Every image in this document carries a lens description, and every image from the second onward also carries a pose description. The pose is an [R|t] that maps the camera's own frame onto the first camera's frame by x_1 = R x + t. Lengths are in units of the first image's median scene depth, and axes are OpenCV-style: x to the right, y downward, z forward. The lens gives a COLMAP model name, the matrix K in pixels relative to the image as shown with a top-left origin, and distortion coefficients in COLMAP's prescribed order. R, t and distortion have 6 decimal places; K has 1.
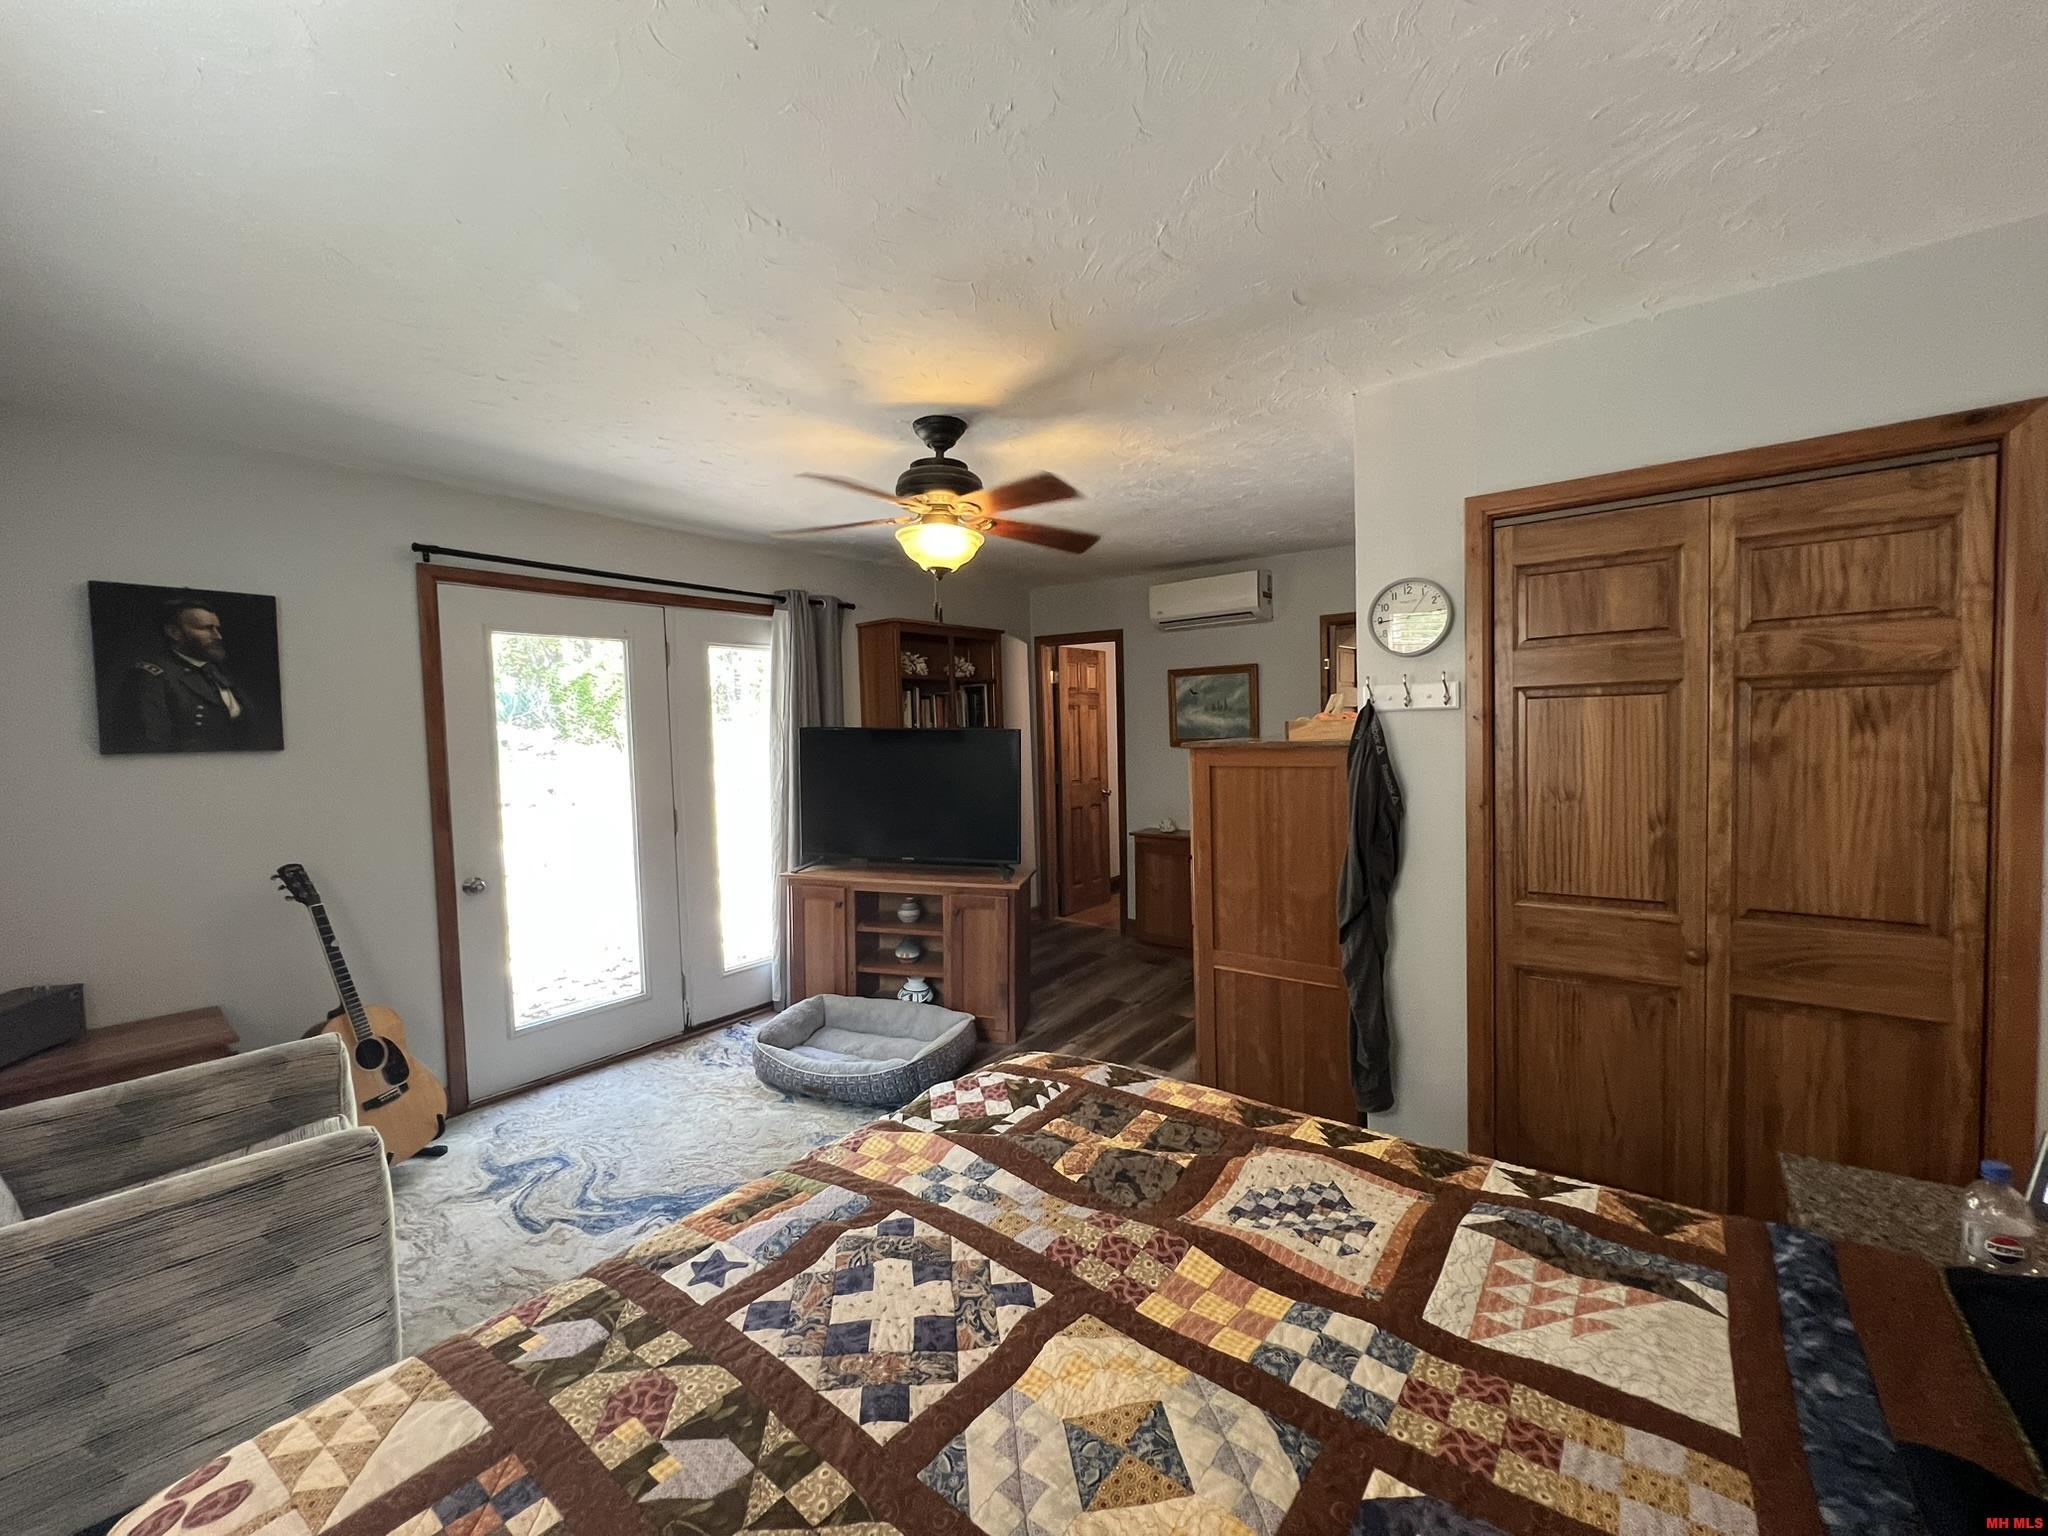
lens RADIAL K [[820.7, 0, 1025.8], [0, 820.7, 764.3], [0, 0, 1]] dist [-0.001736, 0.001134]
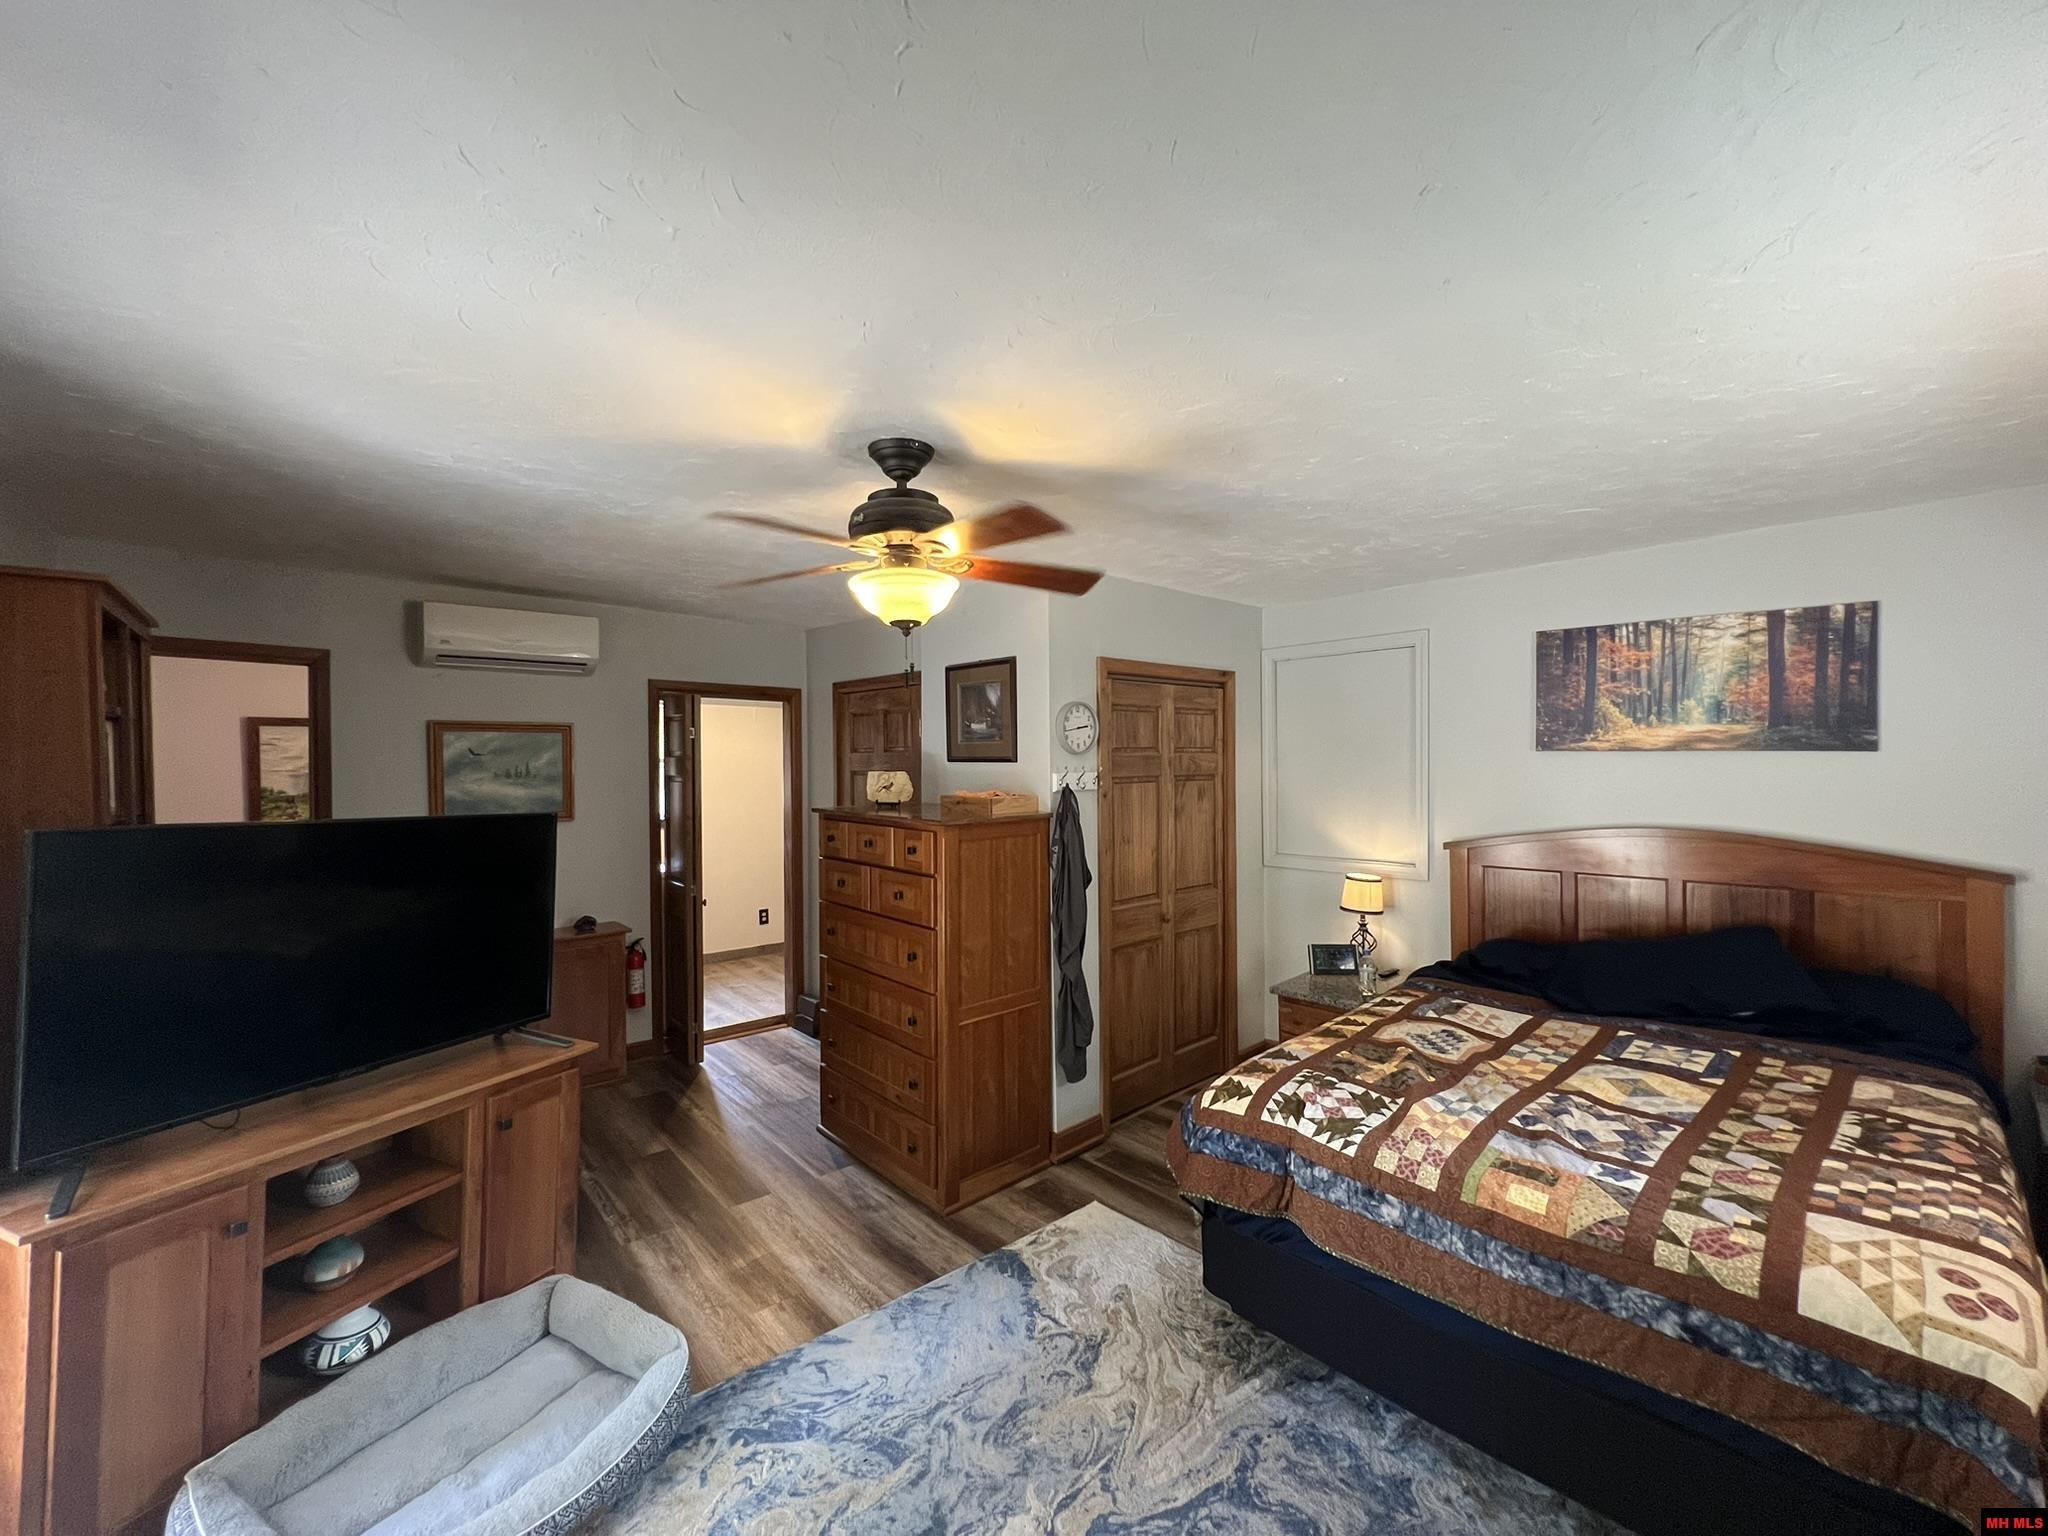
lens RADIAL K [[820.7, 0, 1022.6], [0, 820.7, 769.3], [0, 0, 1]] dist [-0.001736, 0.001134]
pose [[0.179630, 0.012829, 0.983651, -1.335925], [0.044154, 0.998802, -0.021090, -0.105613], [-0.982743, 0.047221, 0.178849, 1.127743]]
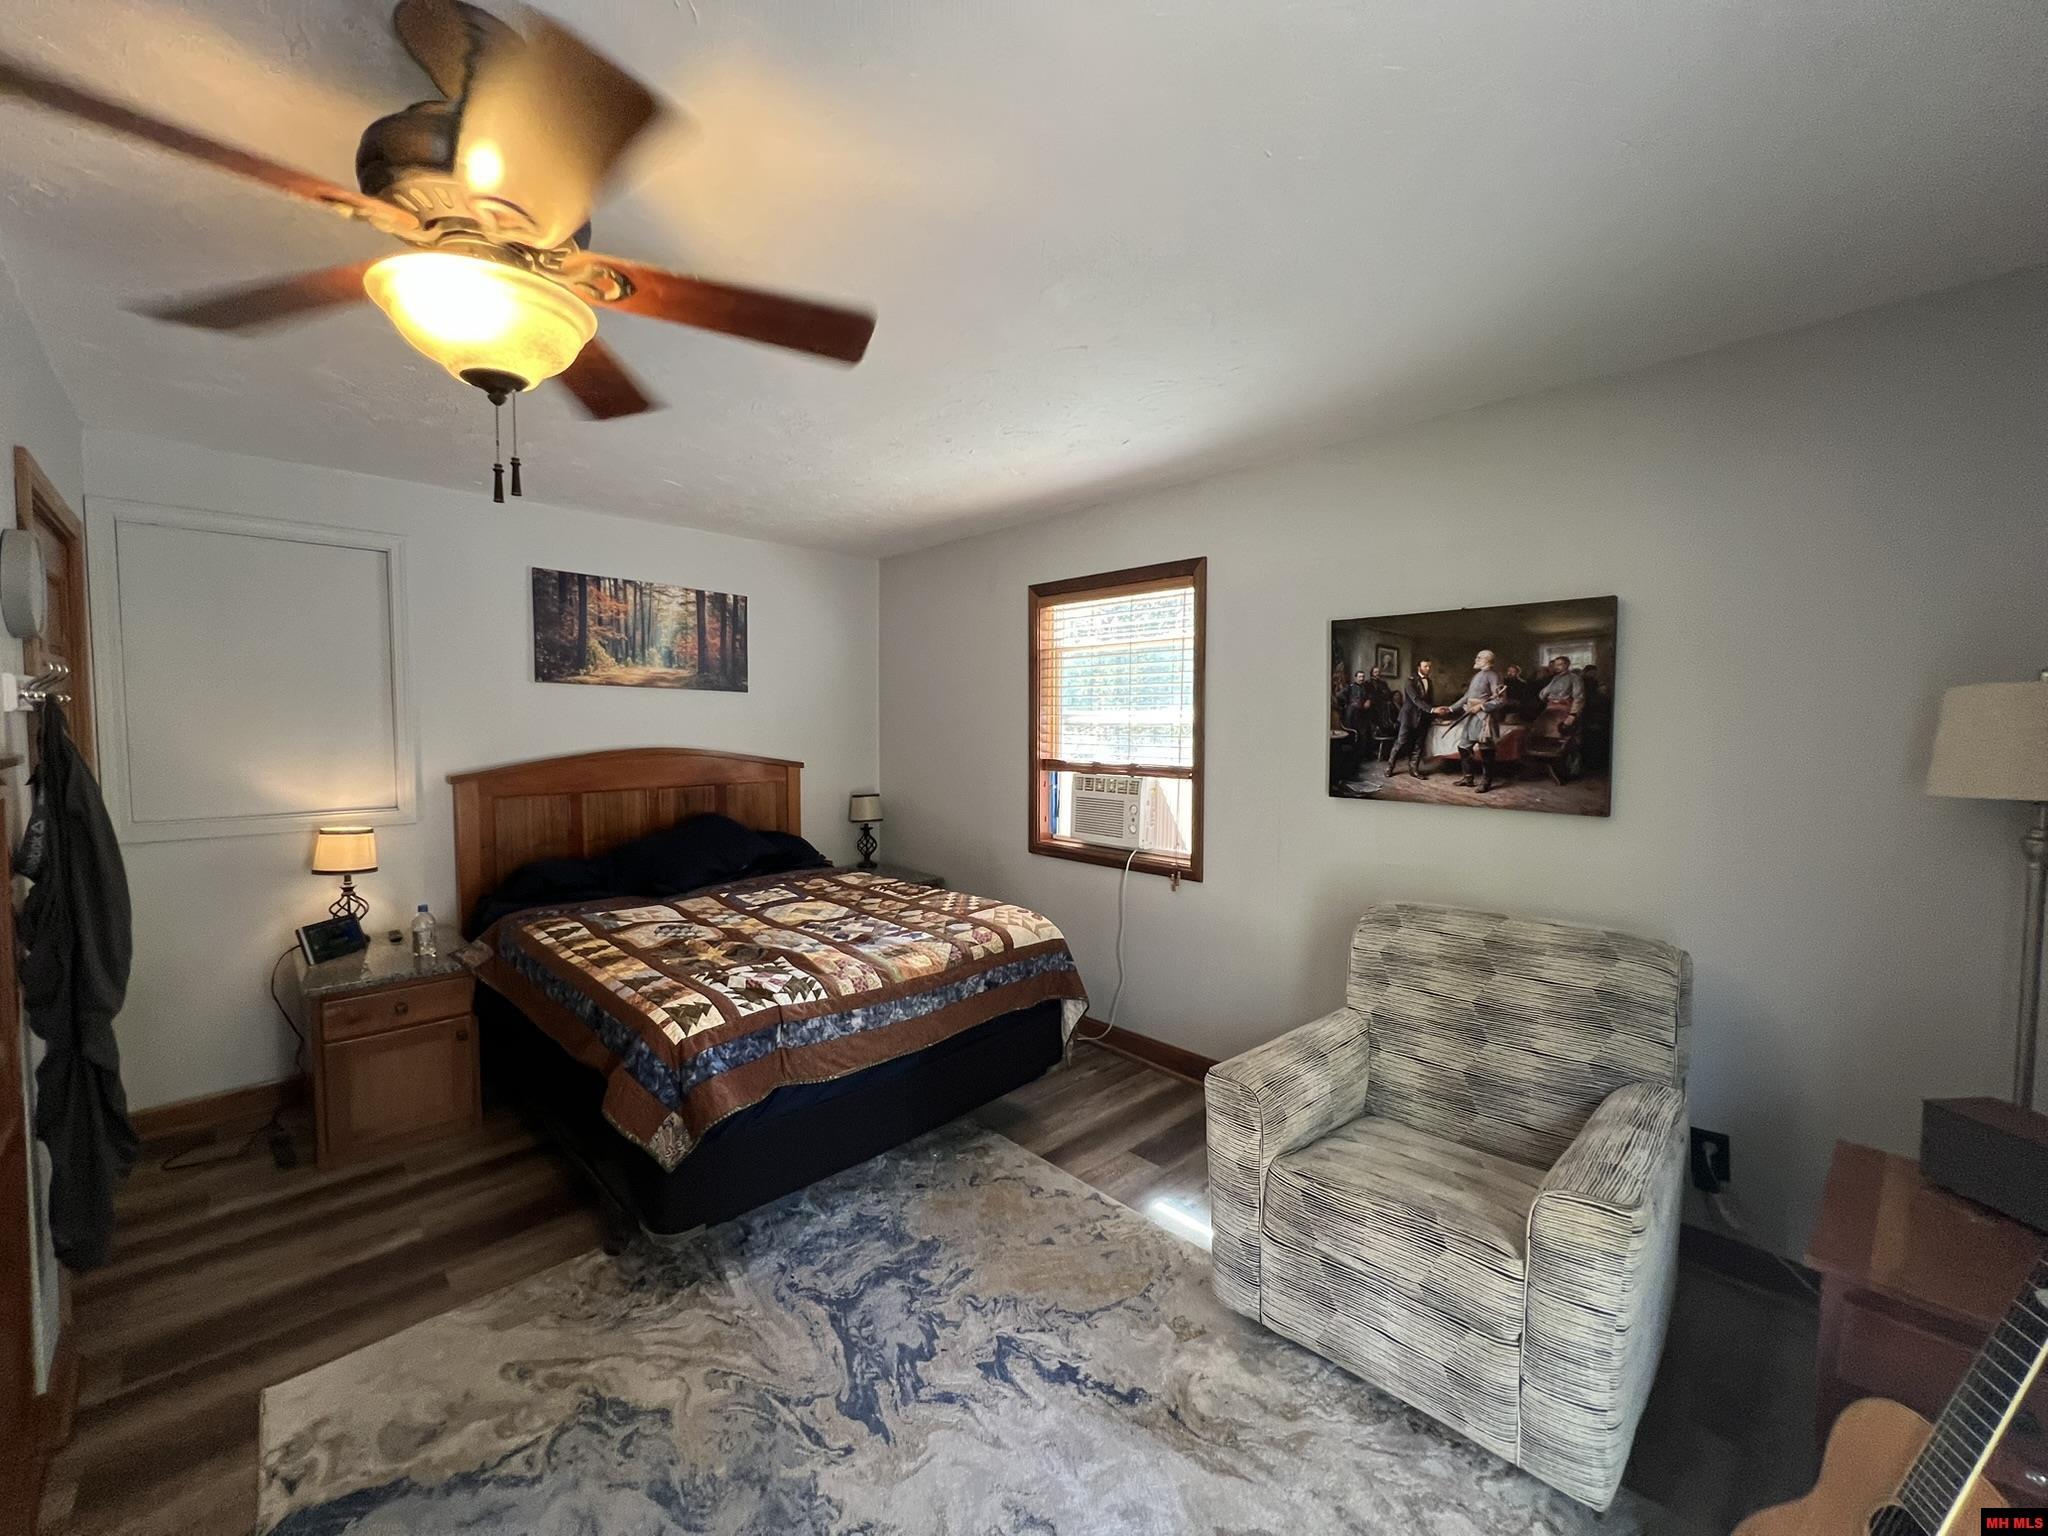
lens RADIAL K [[820.7, 0, 1026.1], [0, 820.7, 766.4], [0, 0, 1]] dist [-0.001736, 0.001134]
pose [[-0.988381, 0.007157, 0.151827, -0.704822], [0.021452, 0.995460, 0.092731, -0.089387], [-0.150474, 0.094911, -0.984047, 2.153902]]
